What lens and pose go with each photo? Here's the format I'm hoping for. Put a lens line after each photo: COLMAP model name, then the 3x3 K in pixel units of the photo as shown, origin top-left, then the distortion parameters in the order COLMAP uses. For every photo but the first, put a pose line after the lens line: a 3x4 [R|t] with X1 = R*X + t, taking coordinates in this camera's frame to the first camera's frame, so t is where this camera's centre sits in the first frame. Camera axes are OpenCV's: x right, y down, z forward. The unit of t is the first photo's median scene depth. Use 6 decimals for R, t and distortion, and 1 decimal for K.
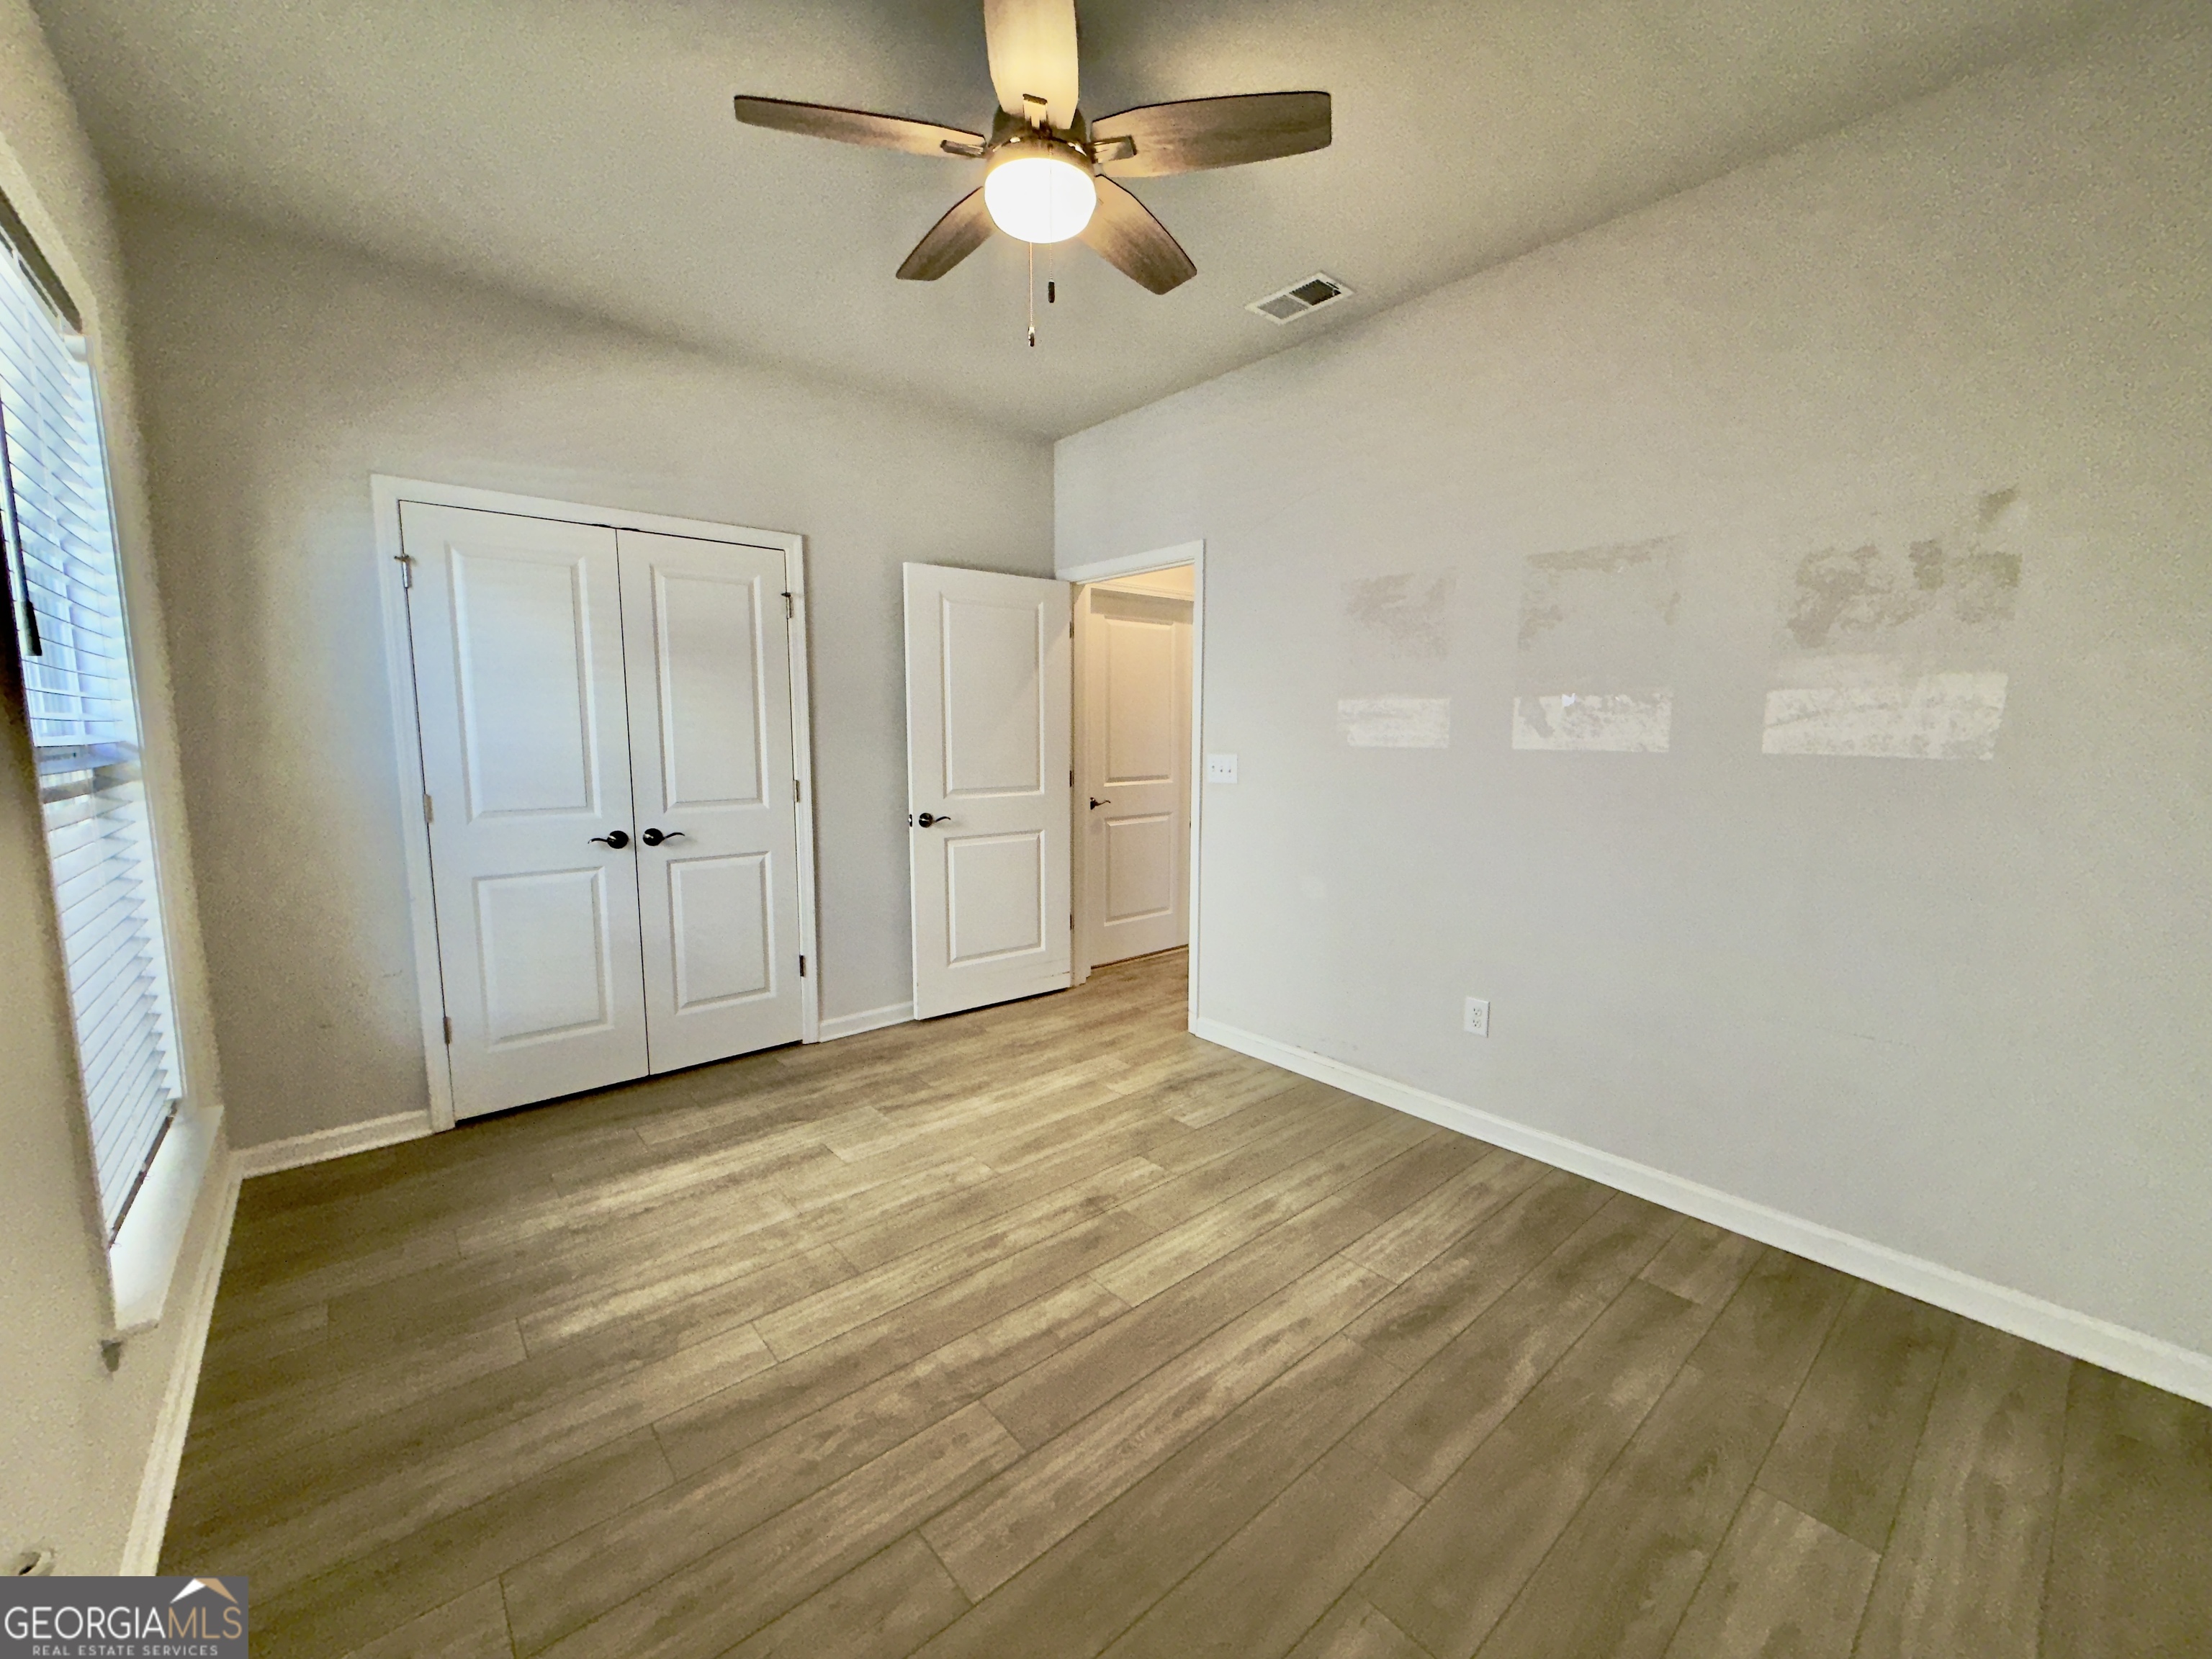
lens RADIAL K [[883.9, 0, 1101.4], [0, 883.9, 830.6], [0, 0, 1]] dist [0.000231, 0.000129]
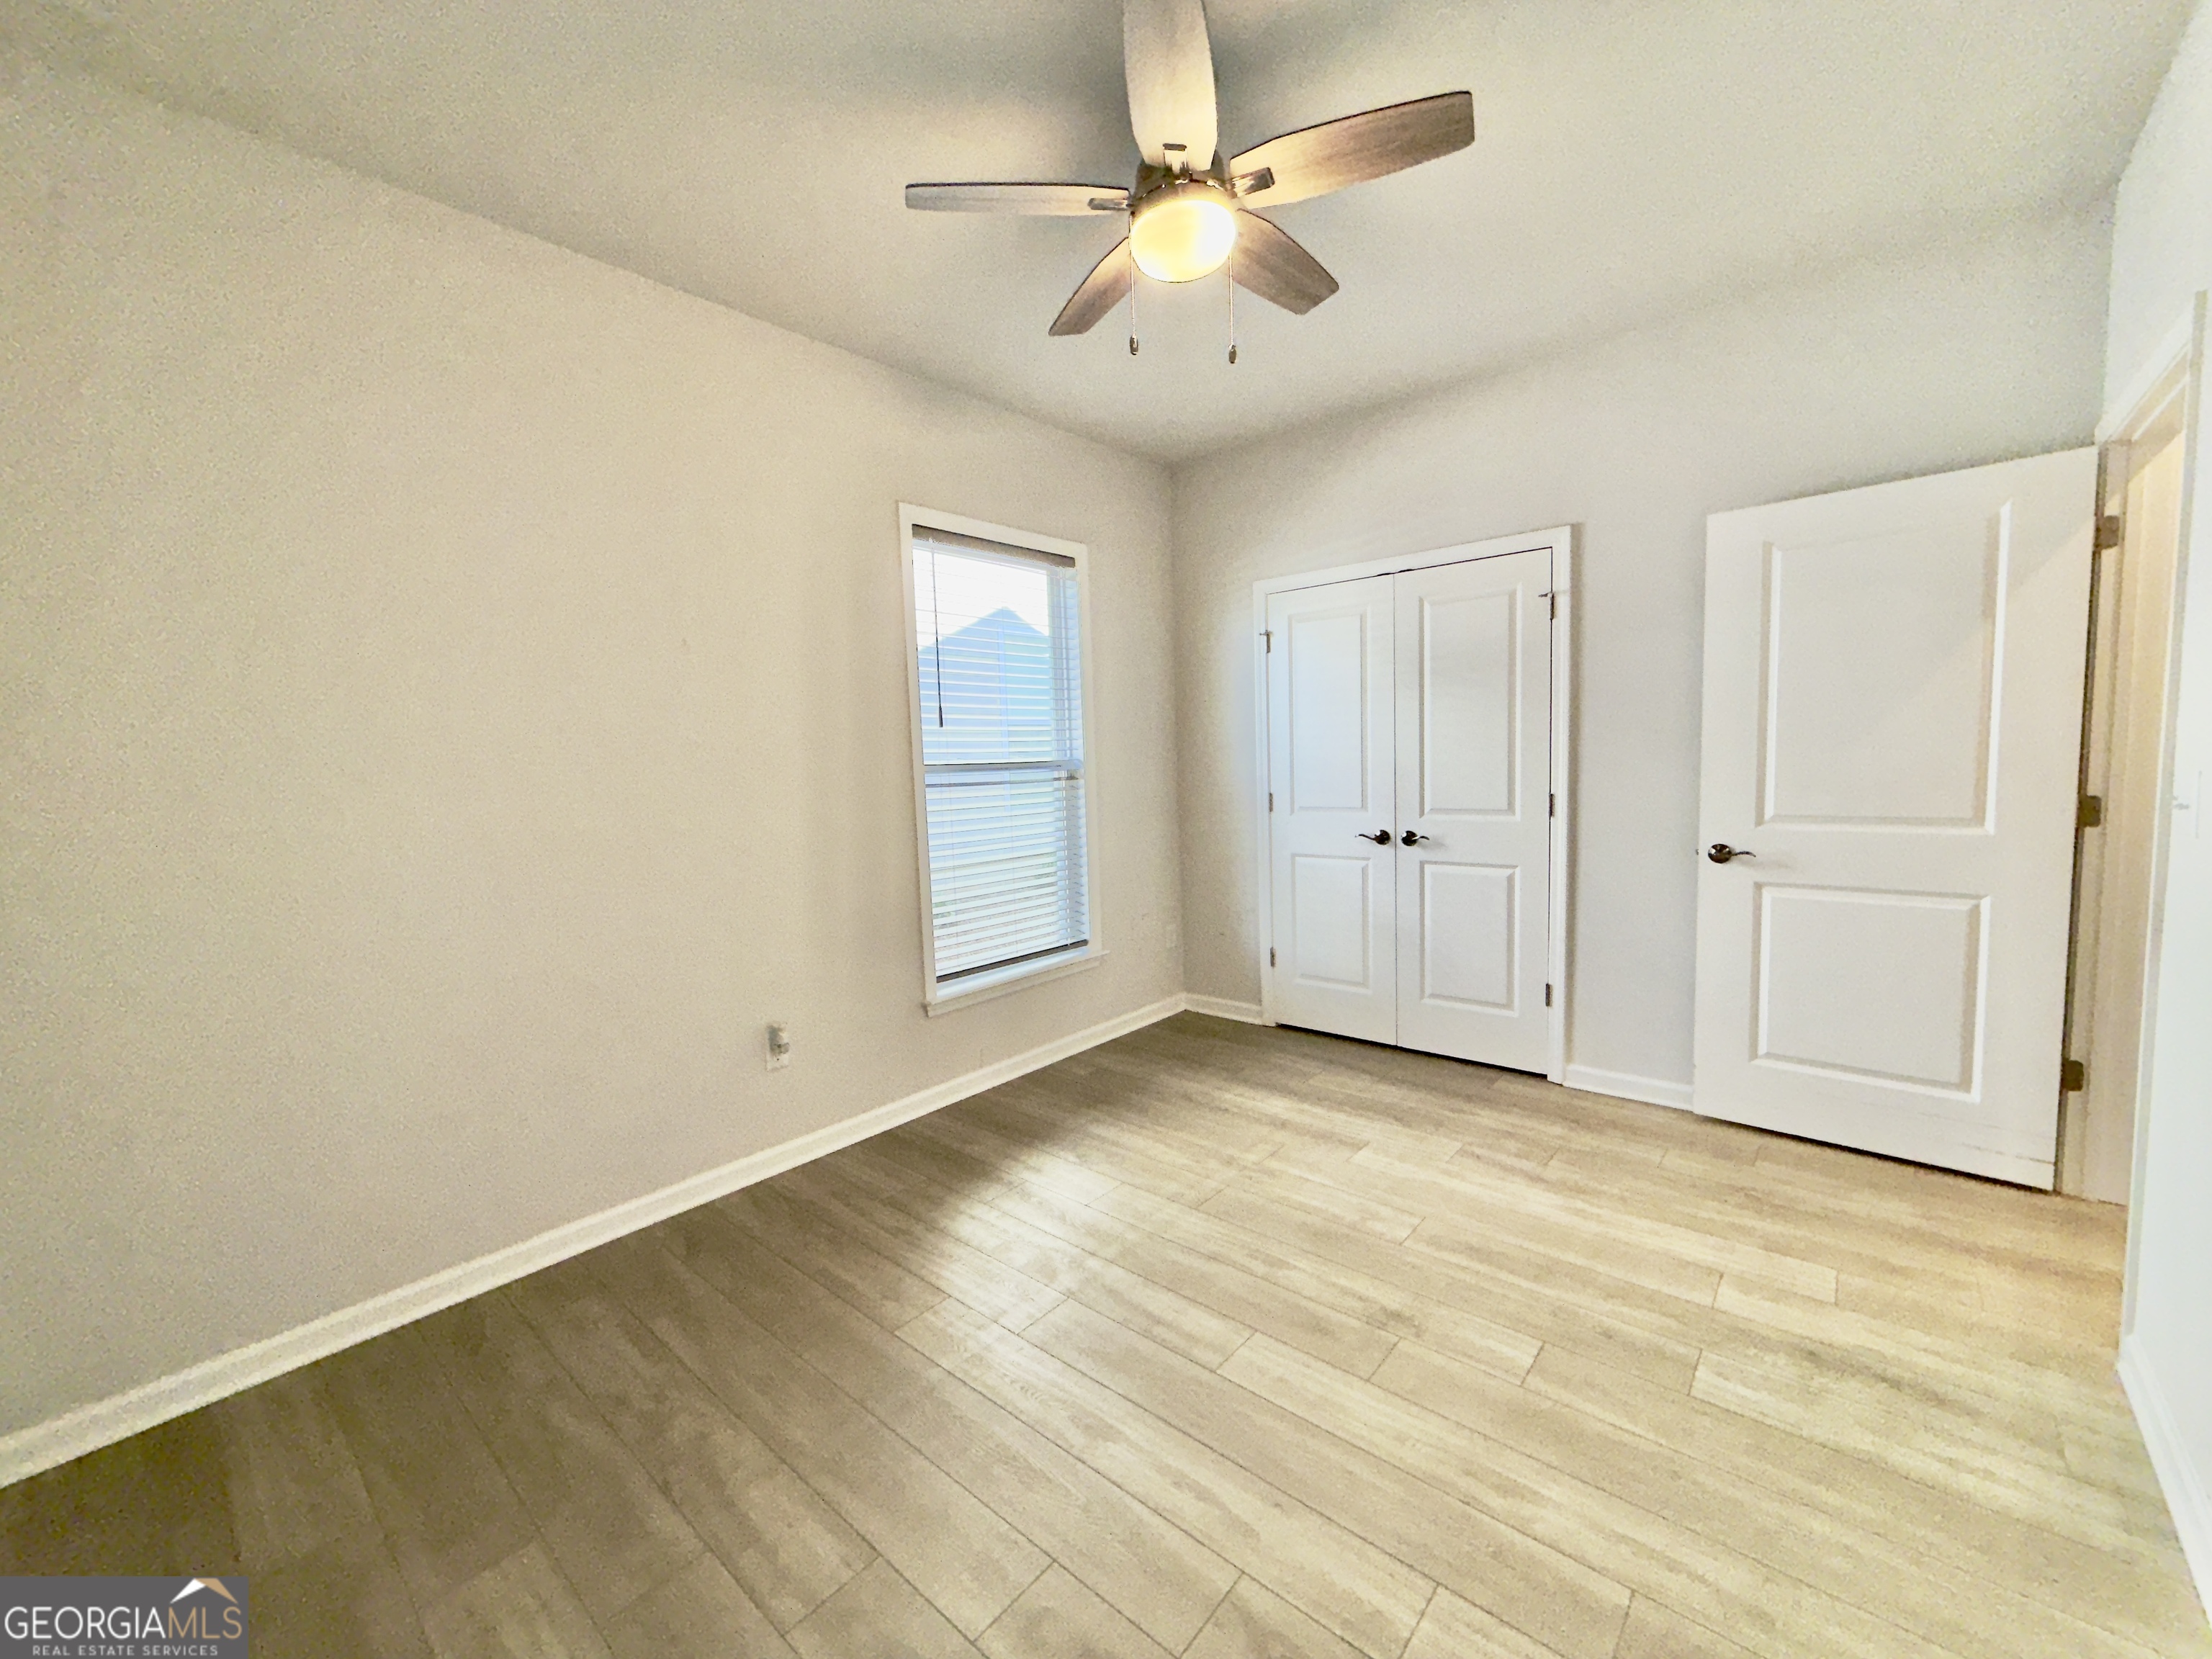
lens RADIAL K [[883.9, 0, 1101.4], [0, 883.9, 830.6], [0, 0, 1]] dist [0.000231, 0.000129]
pose [[0.144689, 0.077580, -0.986431, 0.644670], [-0.082268, 0.994413, 0.066141, -0.052569], [0.986051, 0.071582, 0.150263, 0.514409]]
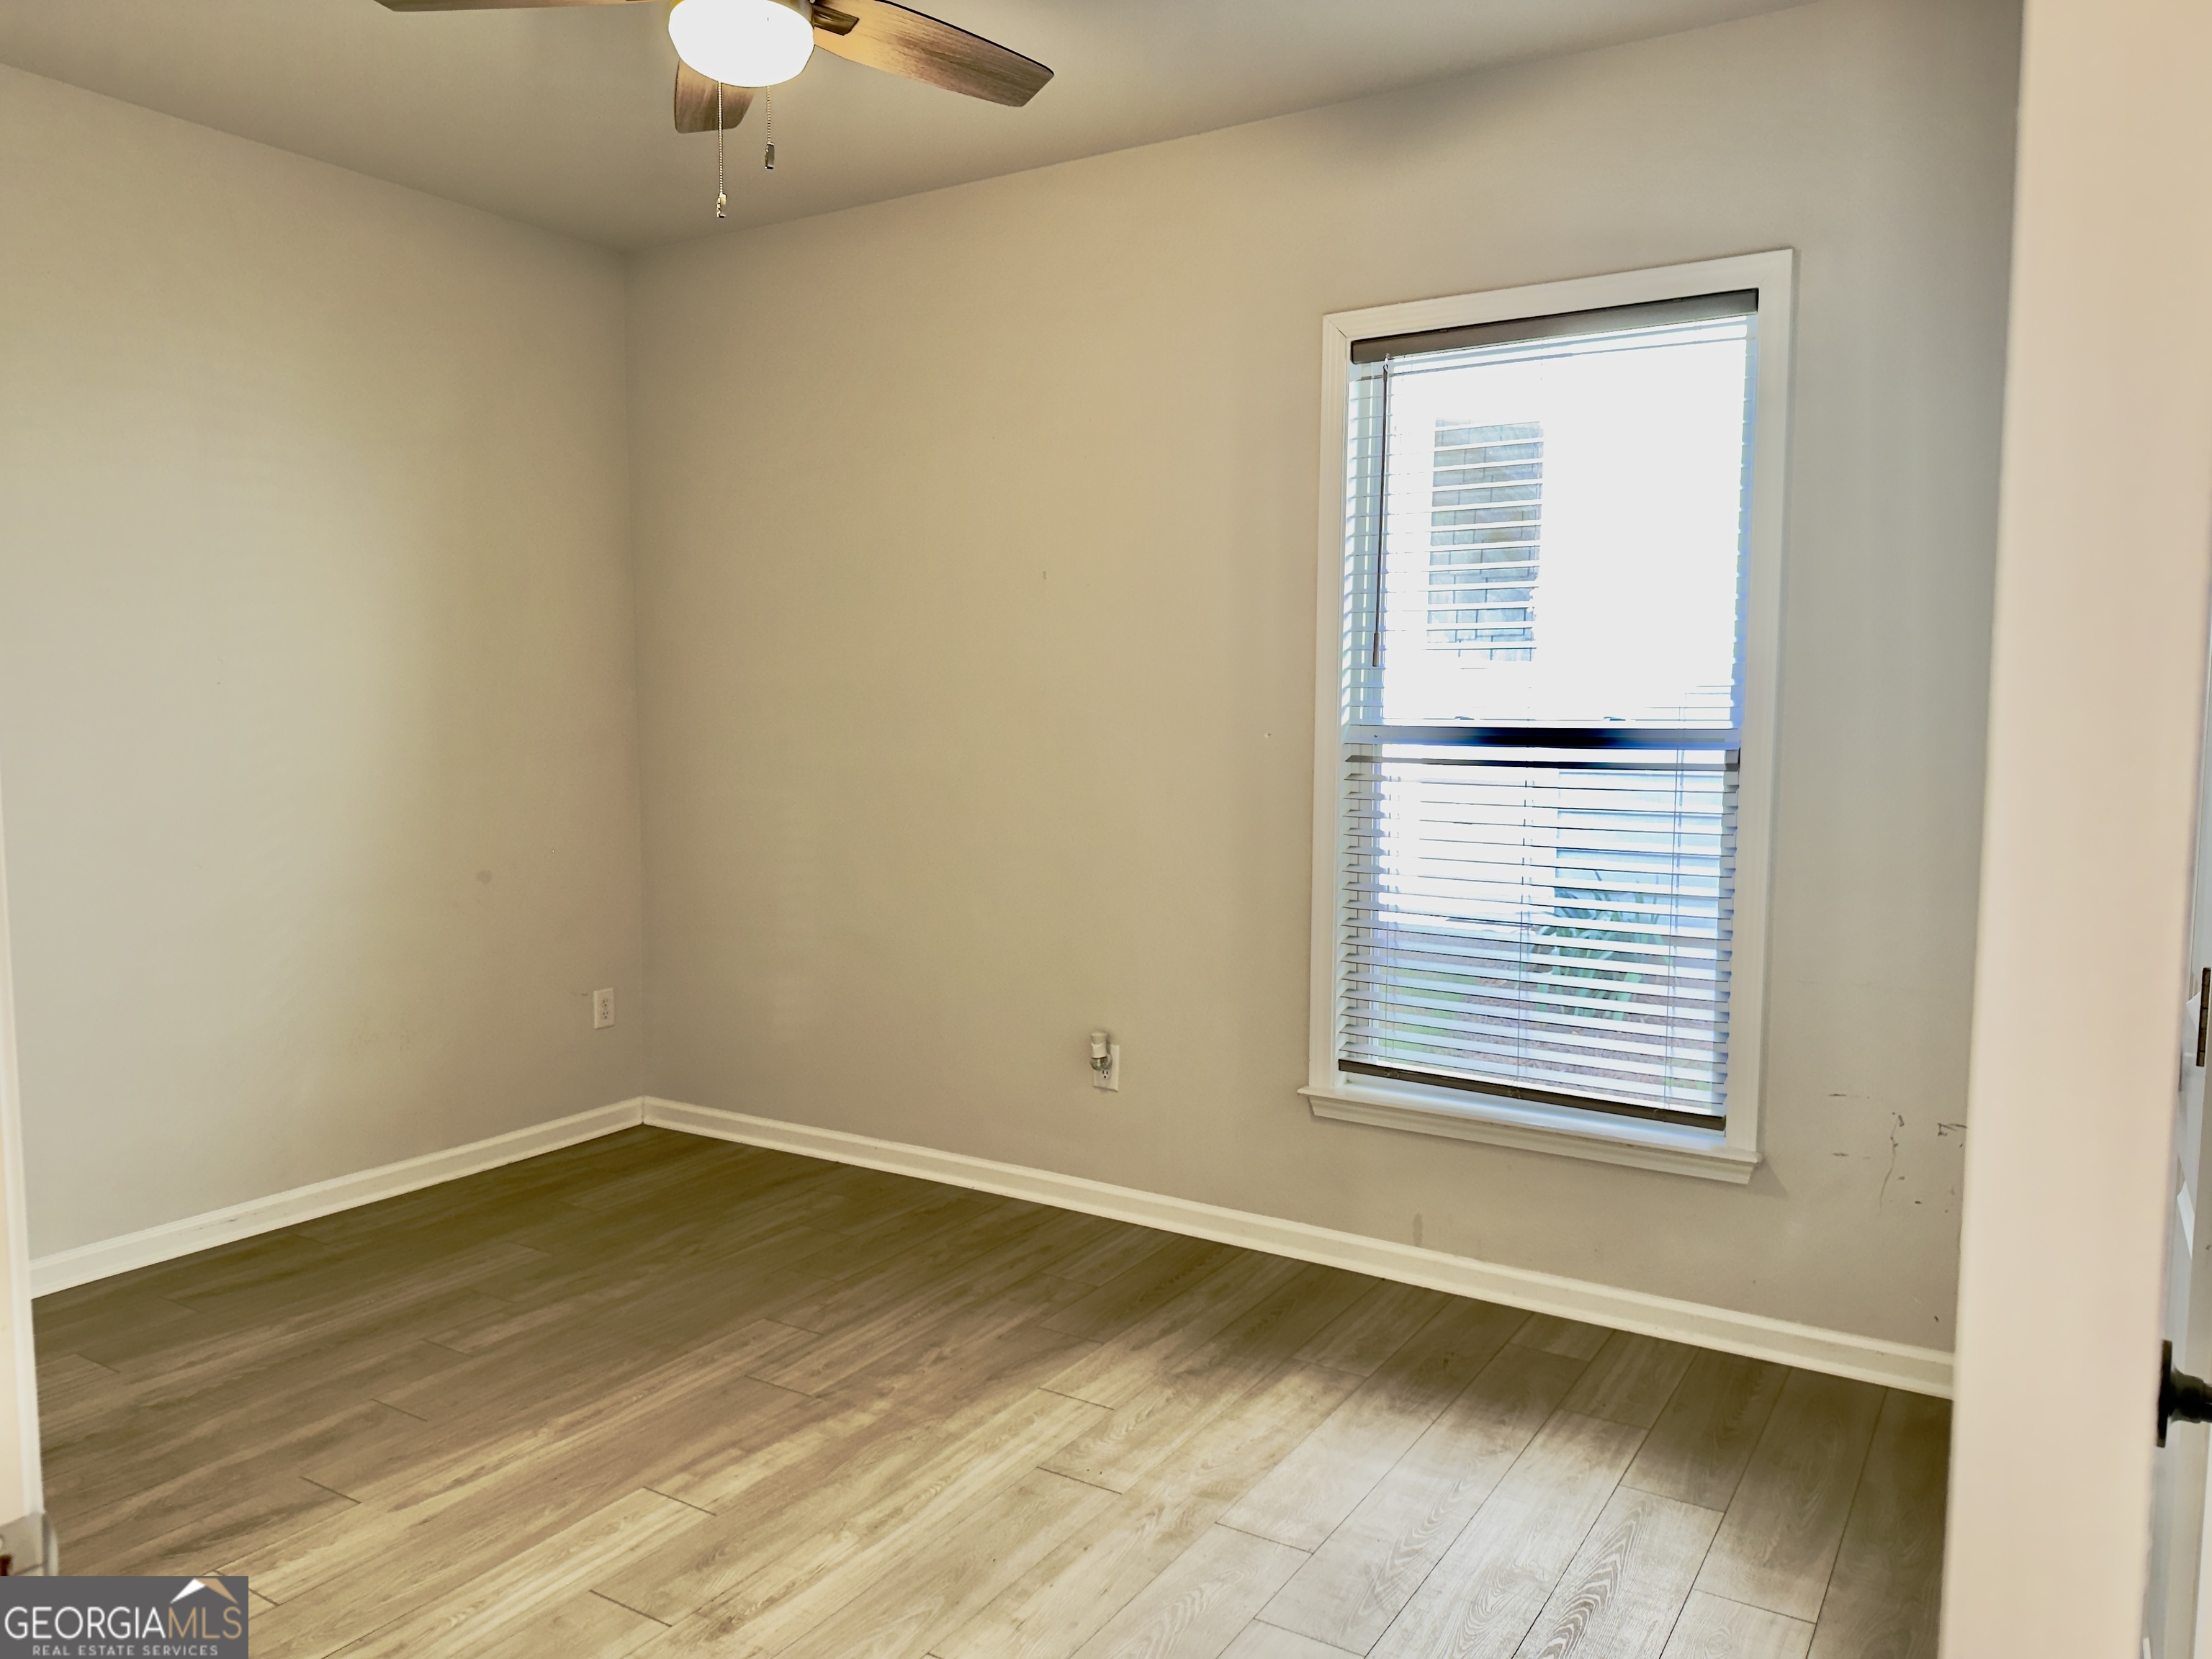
lens RADIAL K [[1574.0, 0, 1101.1], [0, 1574.0, 821.8], [0, 0, 1]] dist [0.000993, -0.007061]
pose [[-0.953285, 0.018013, -0.301533, 0.041752], [-0.041975, 0.980637, 0.191285, -0.203746], [0.299140, 0.195007, -0.934070, 1.638937]]
